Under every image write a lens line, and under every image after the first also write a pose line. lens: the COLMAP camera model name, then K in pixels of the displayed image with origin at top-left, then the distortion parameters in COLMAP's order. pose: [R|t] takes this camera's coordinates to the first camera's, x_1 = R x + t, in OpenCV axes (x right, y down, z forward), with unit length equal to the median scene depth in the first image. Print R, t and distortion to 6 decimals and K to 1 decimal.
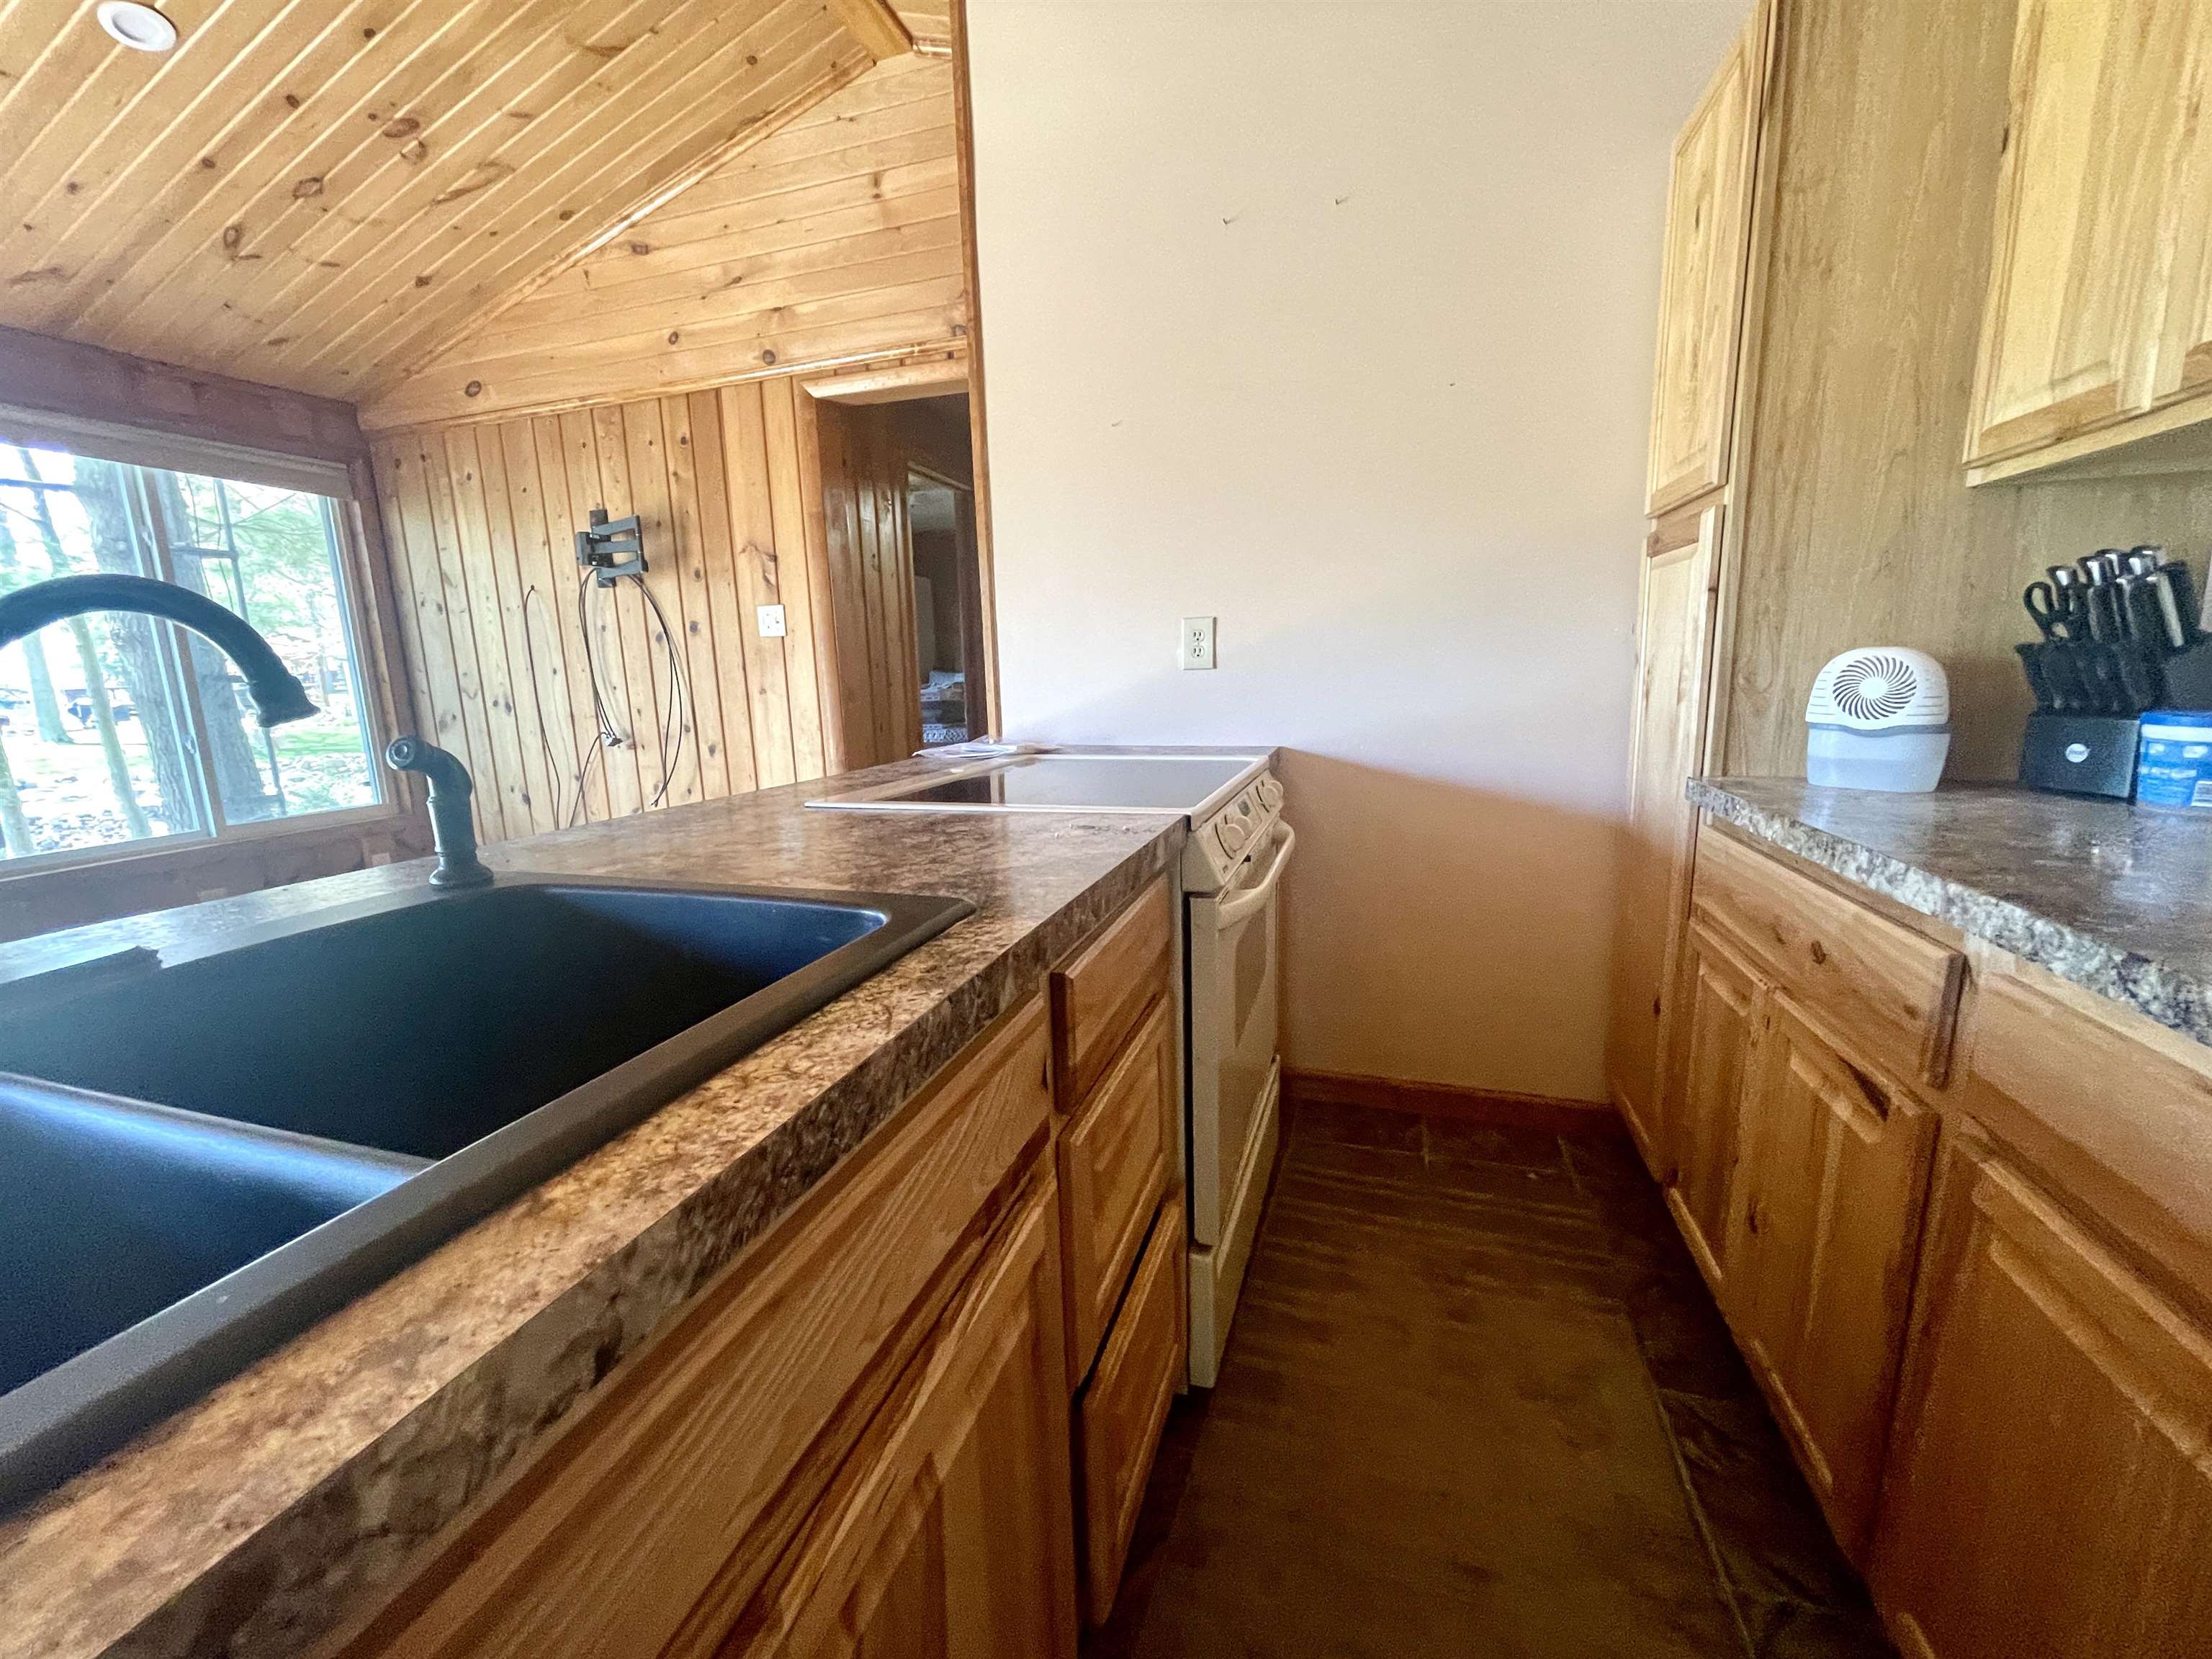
lens RADIAL K [[893.1, 0, 1106.0], [0, 893.1, 829.5], [0, 0, 1]] dist [0.000670, -0.000090]
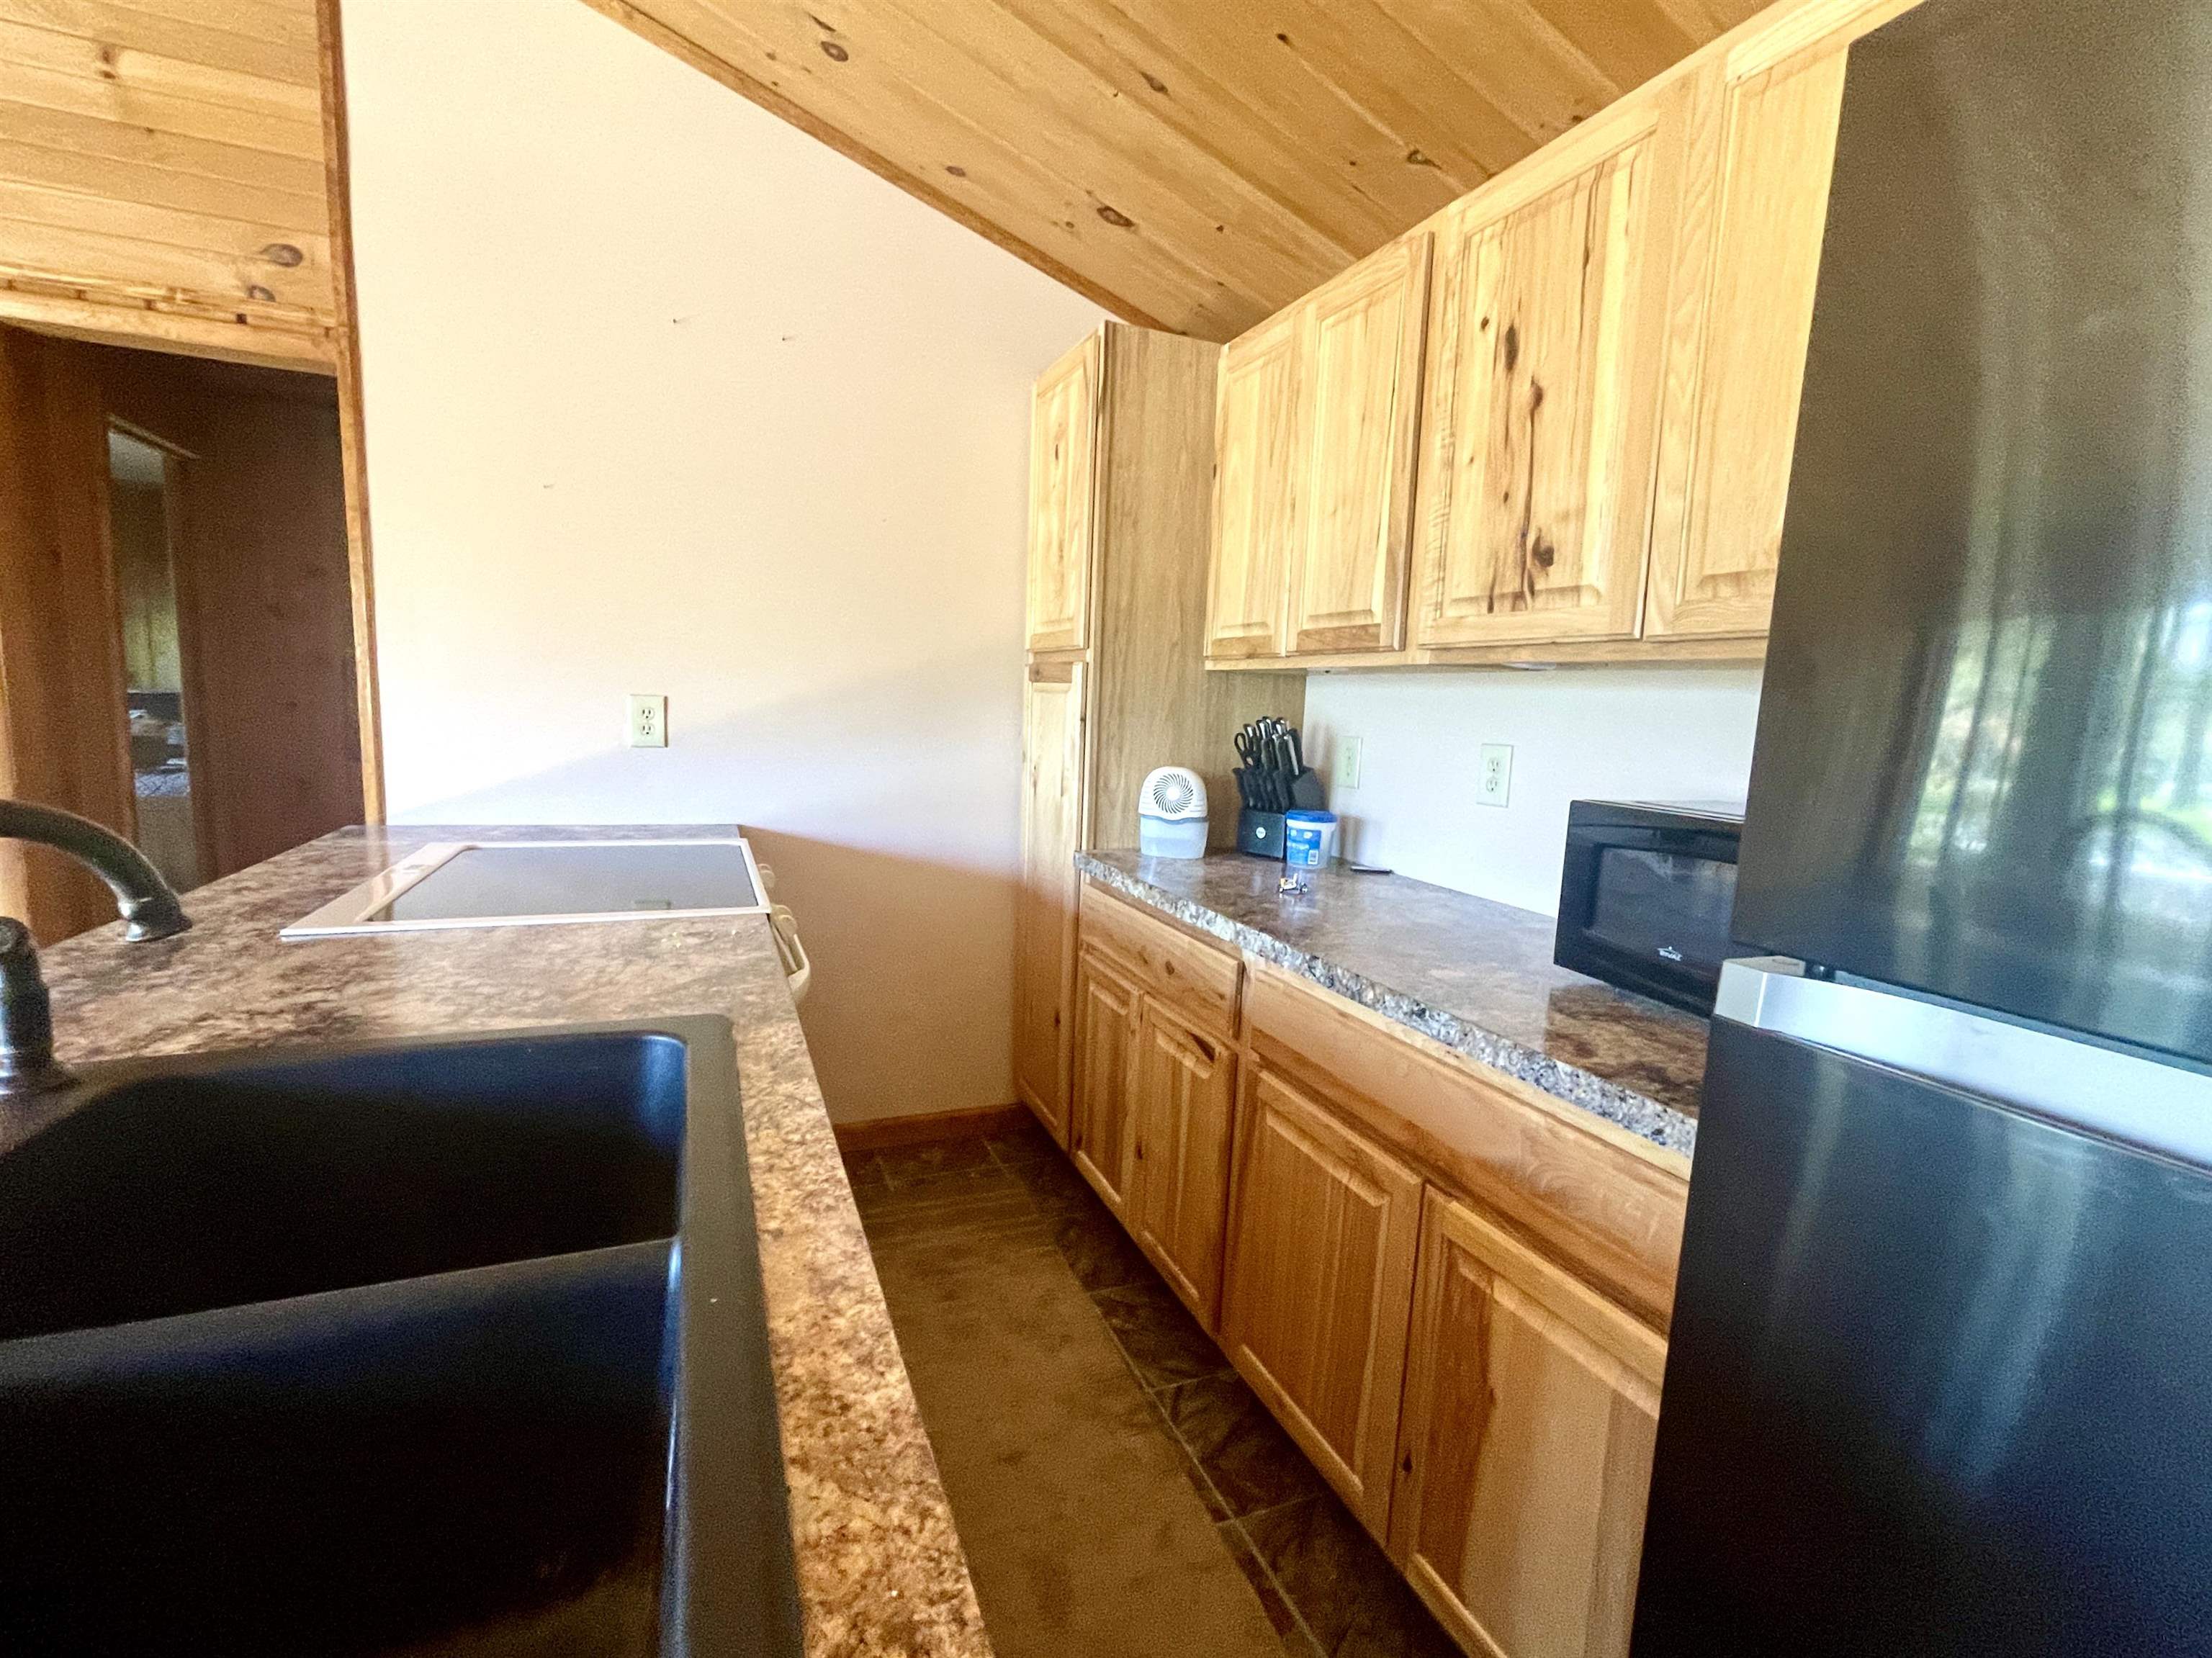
lens RADIAL K [[971.8, 0, 1106.0], [0, 971.8, 829.0], [0, 0, 1]] dist [0.019603, 0.000022]
pose [[0.755321, -0.026542, 0.654817, -0.378149], [0.052445, 0.998423, -0.020025, -0.072895], [-0.653253, 0.049467, 0.755522, -0.228531]]
